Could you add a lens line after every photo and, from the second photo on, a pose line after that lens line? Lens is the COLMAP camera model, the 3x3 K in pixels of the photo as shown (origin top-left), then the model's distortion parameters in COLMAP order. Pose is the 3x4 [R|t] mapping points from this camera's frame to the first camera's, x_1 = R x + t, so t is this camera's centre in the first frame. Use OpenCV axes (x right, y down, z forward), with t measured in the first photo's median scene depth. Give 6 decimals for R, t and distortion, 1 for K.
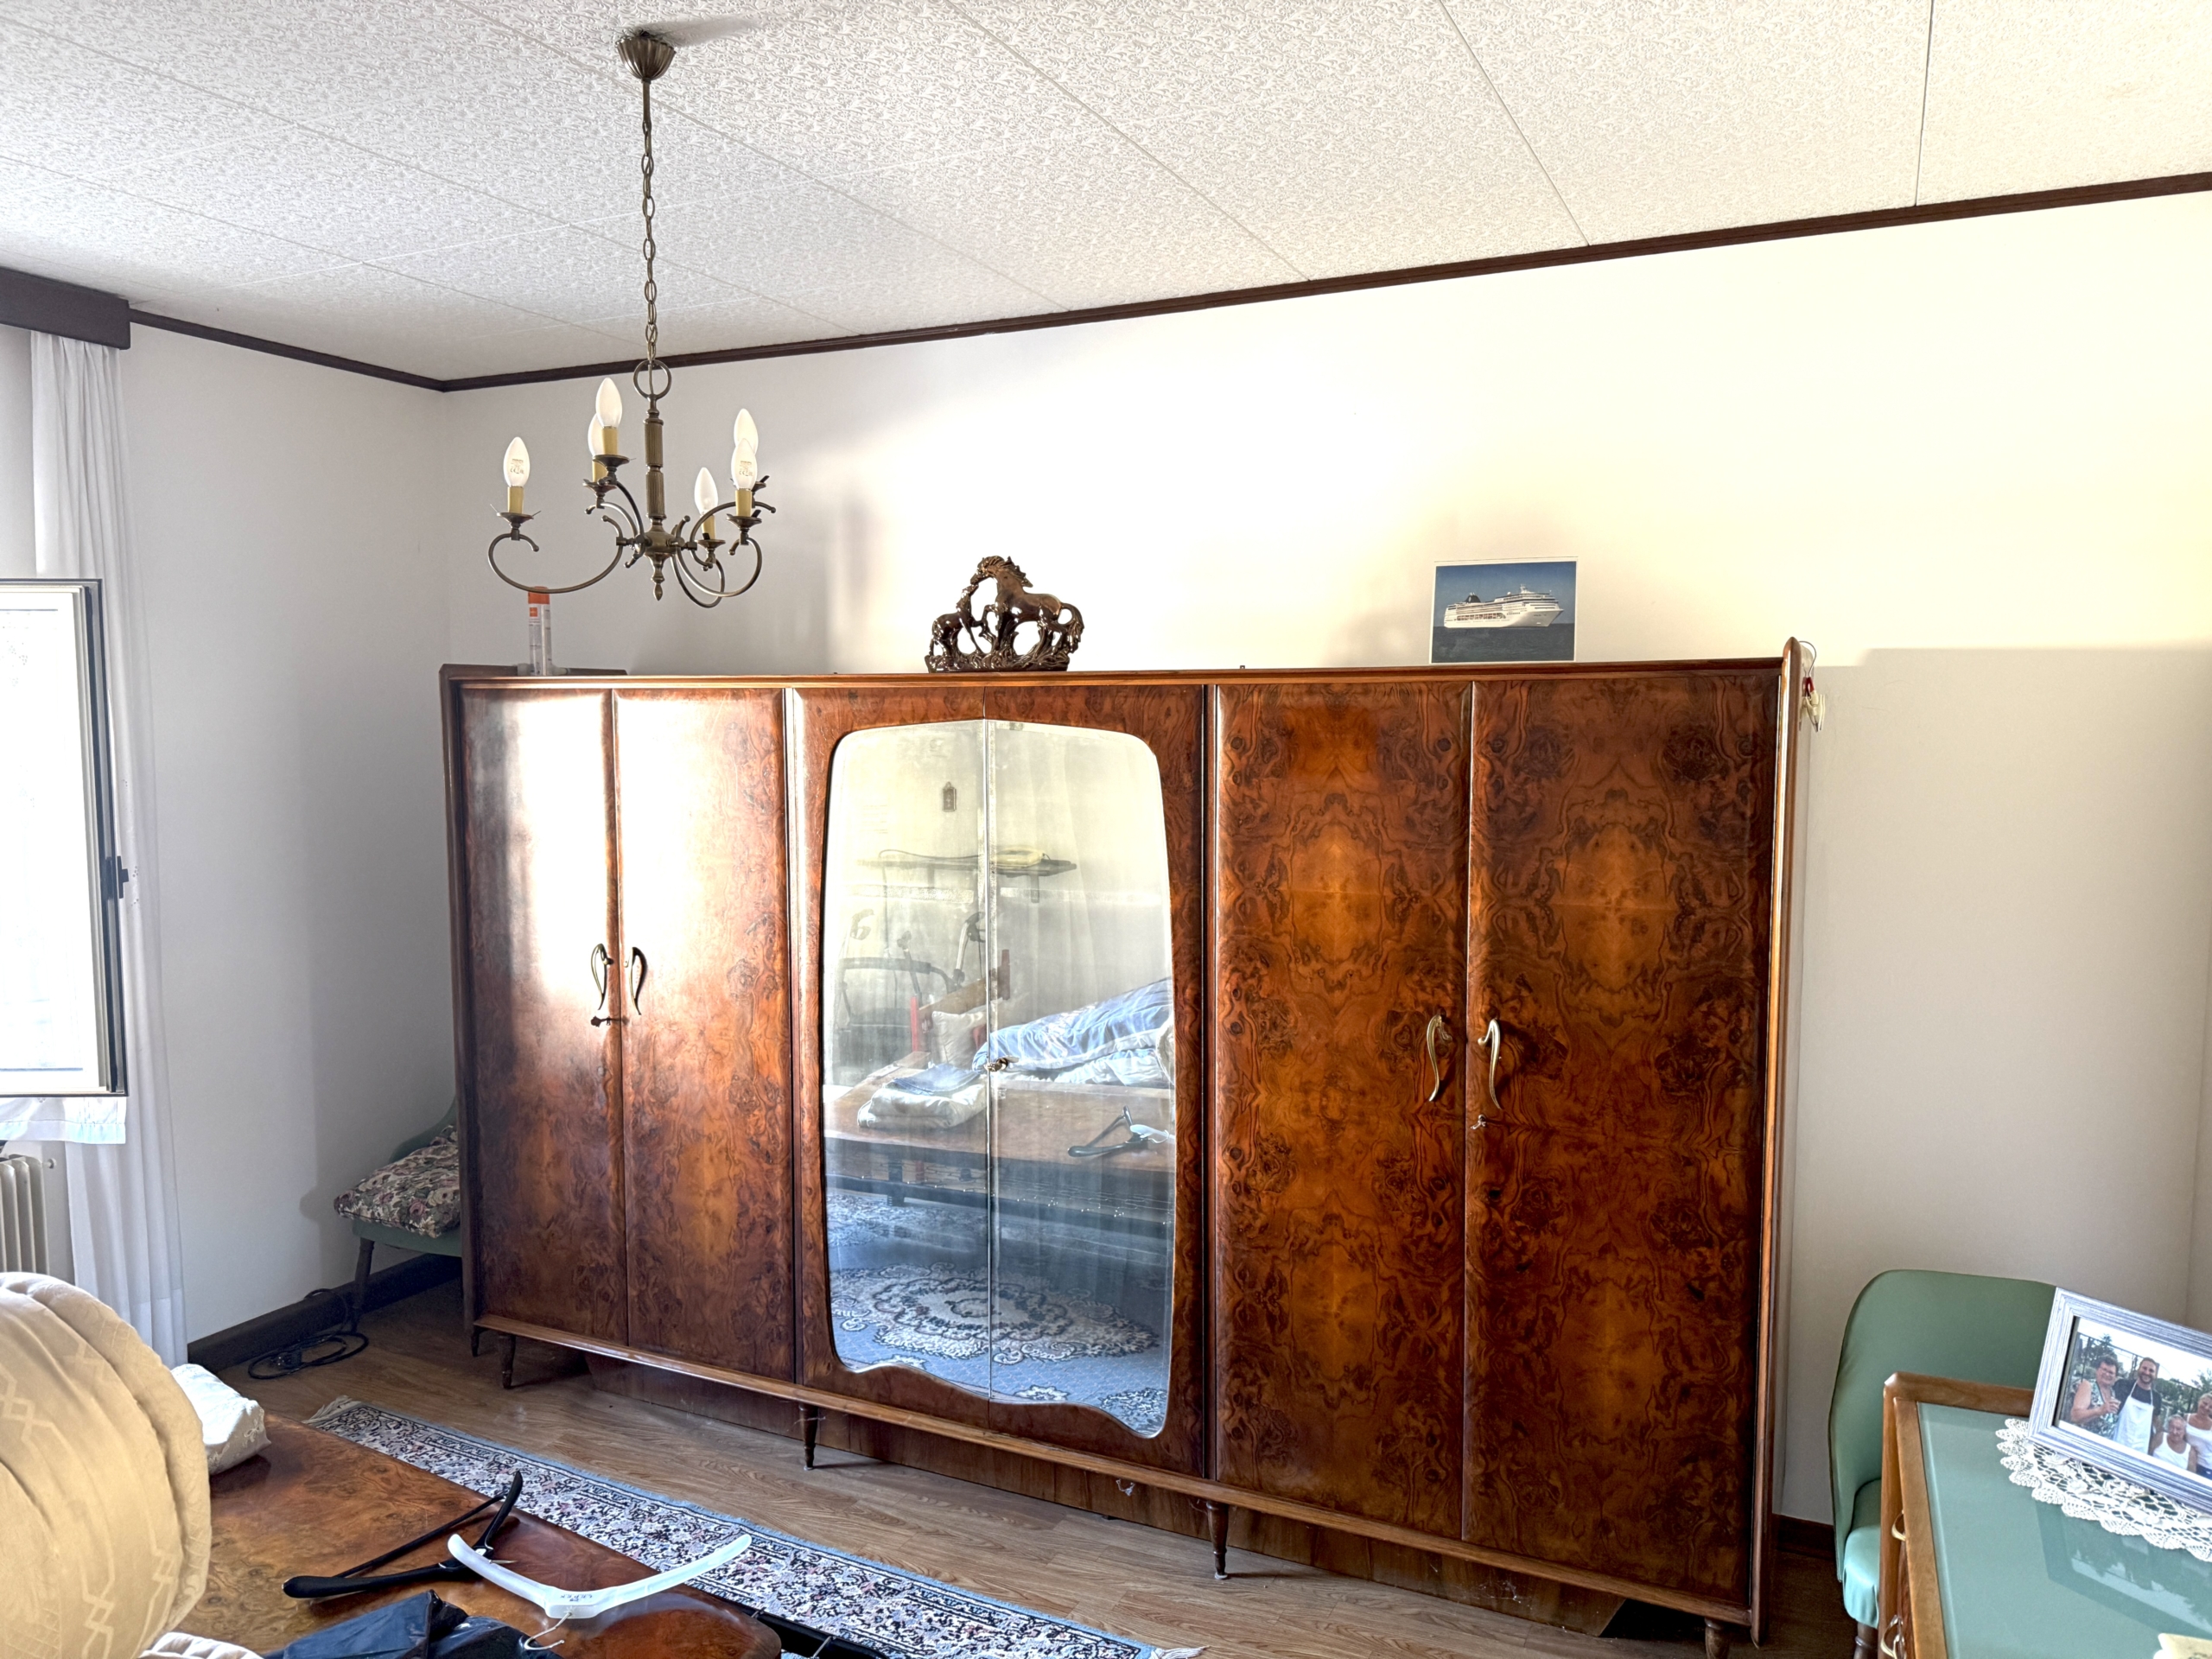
lens RADIAL K [[1544.2, 0, 1110.9], [0, 1544.2, 835.5], [0, 0, 1]] dist [0.087194, -0.122770]
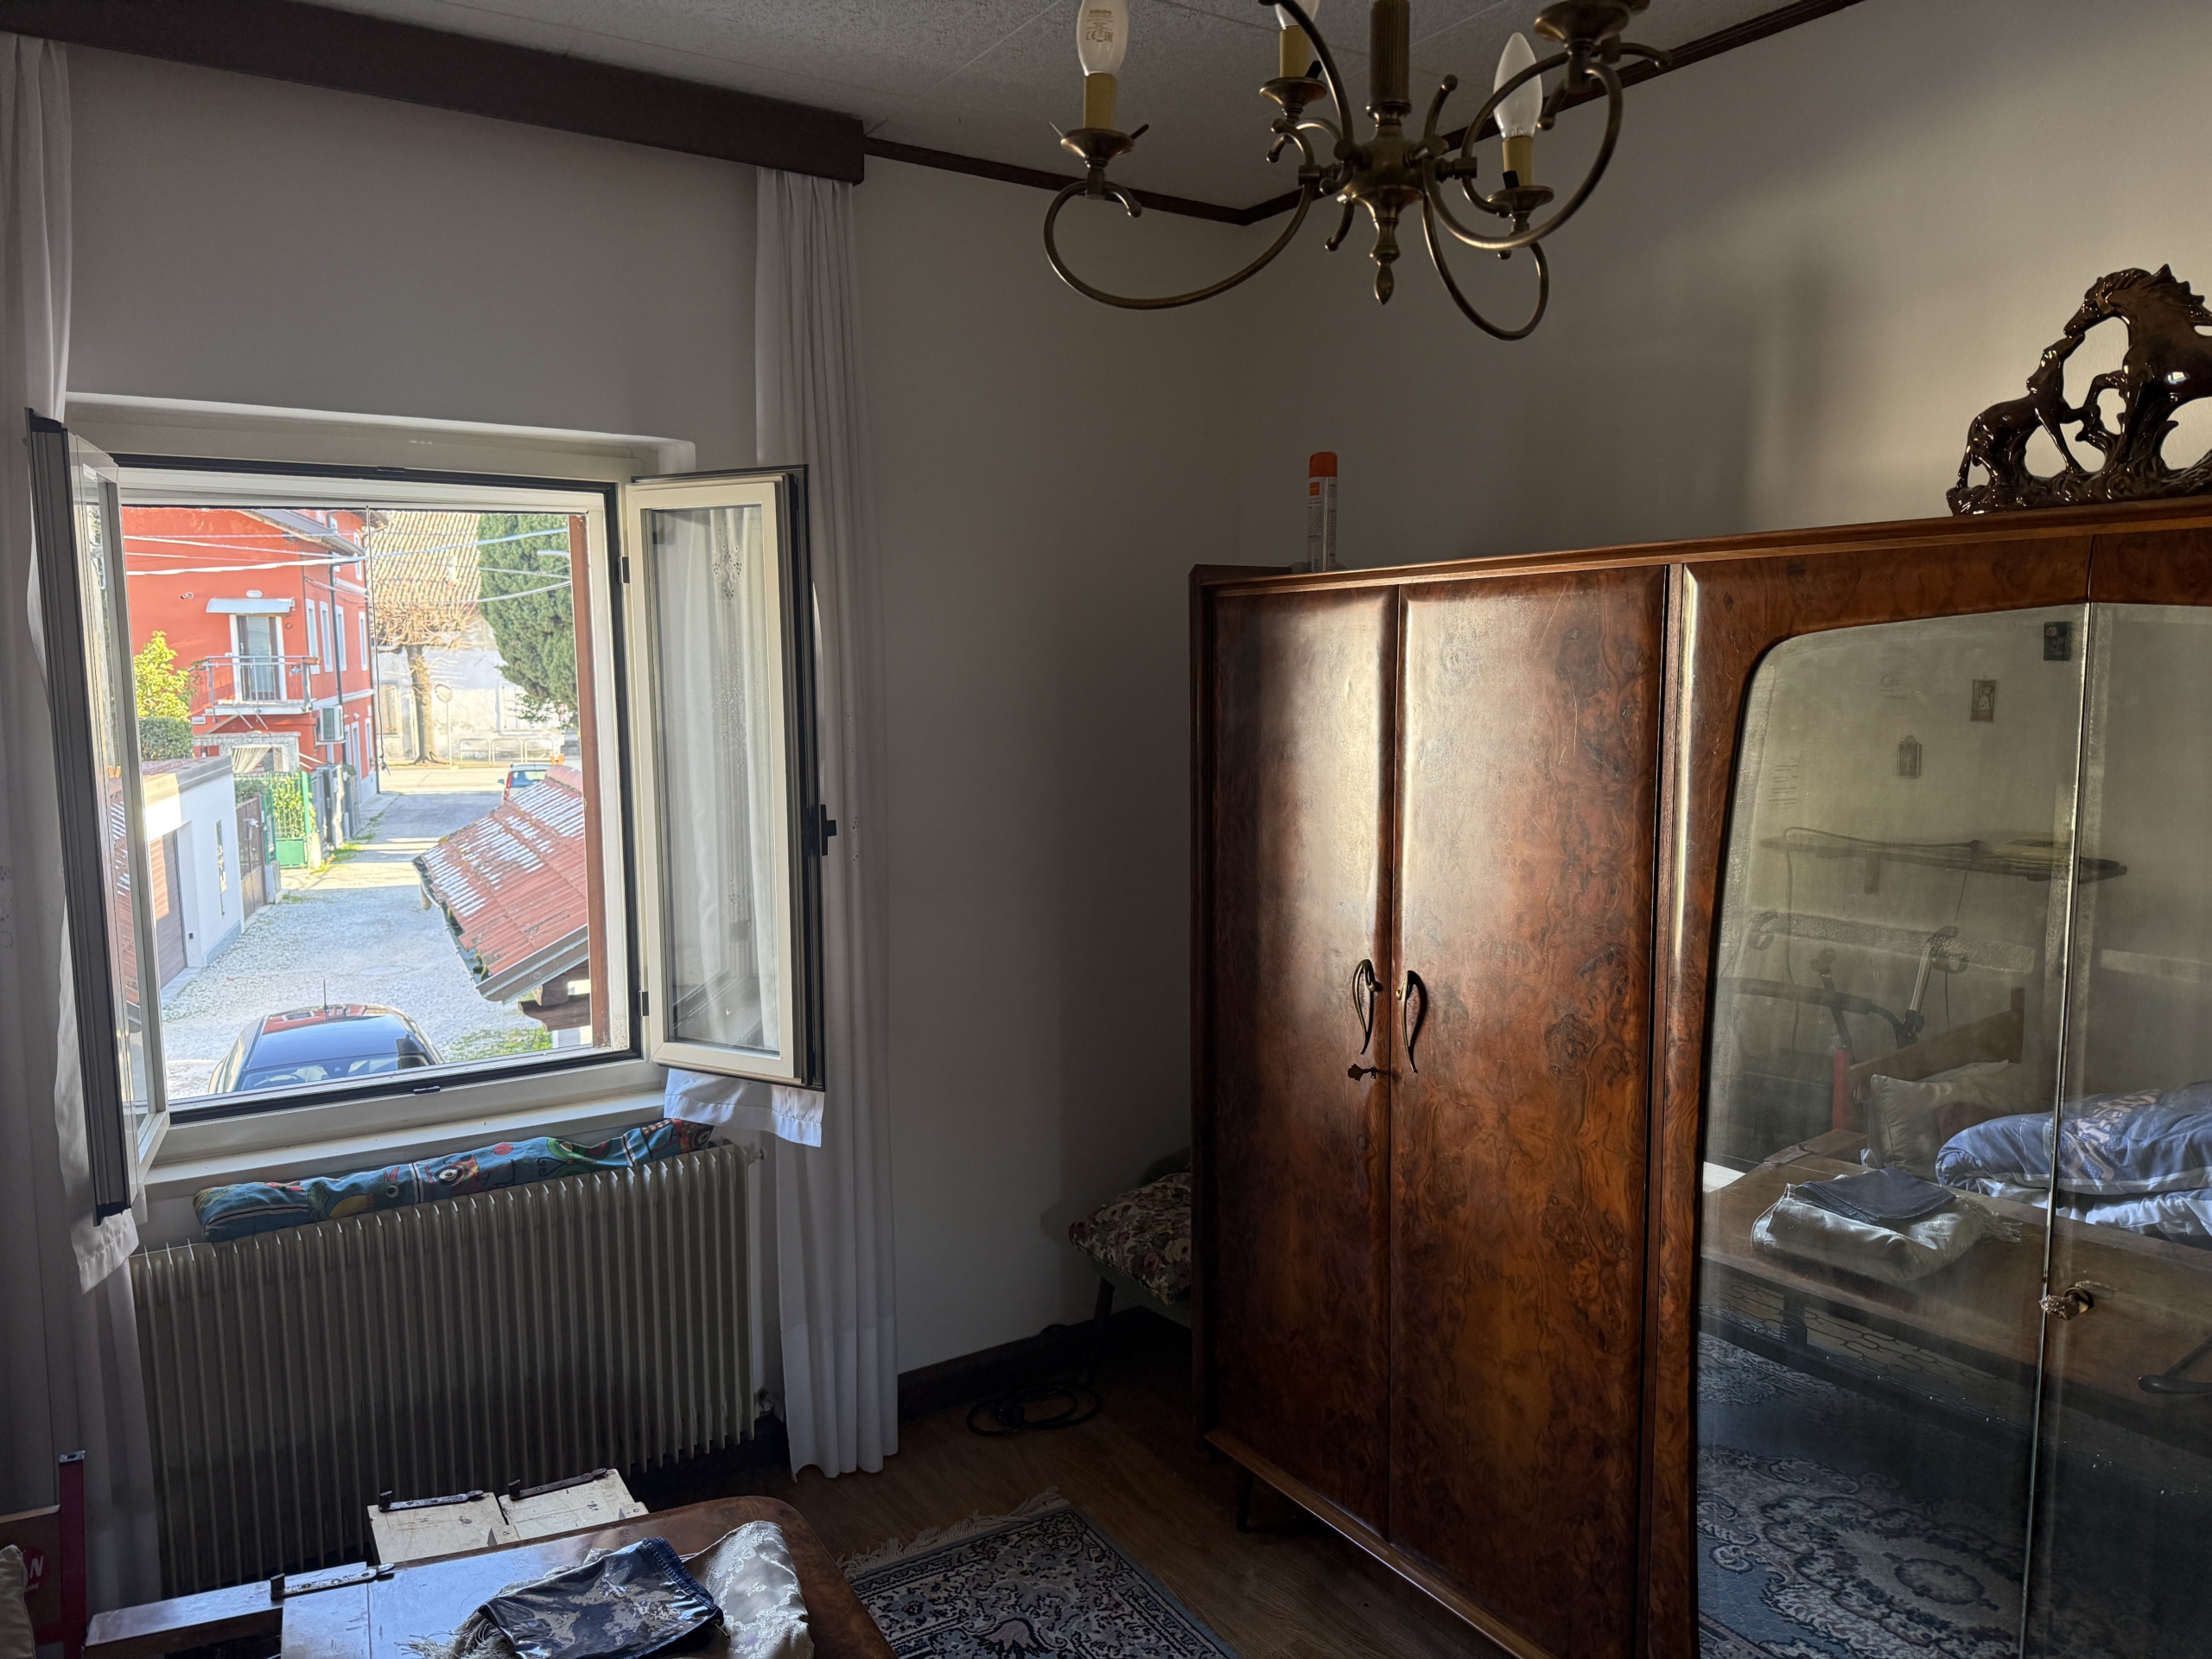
lens RADIAL K [[1544.2, 0, 1110.9], [0, 1544.2, 835.5], [0, 0, 1]] dist [0.087194, -0.122770]
pose [[0.853777, 0.053688, -0.517864, -0.074990], [-0.037073, 0.998413, 0.042387, -0.009938], [0.519318, -0.016990, 0.854412, 0.365734]]
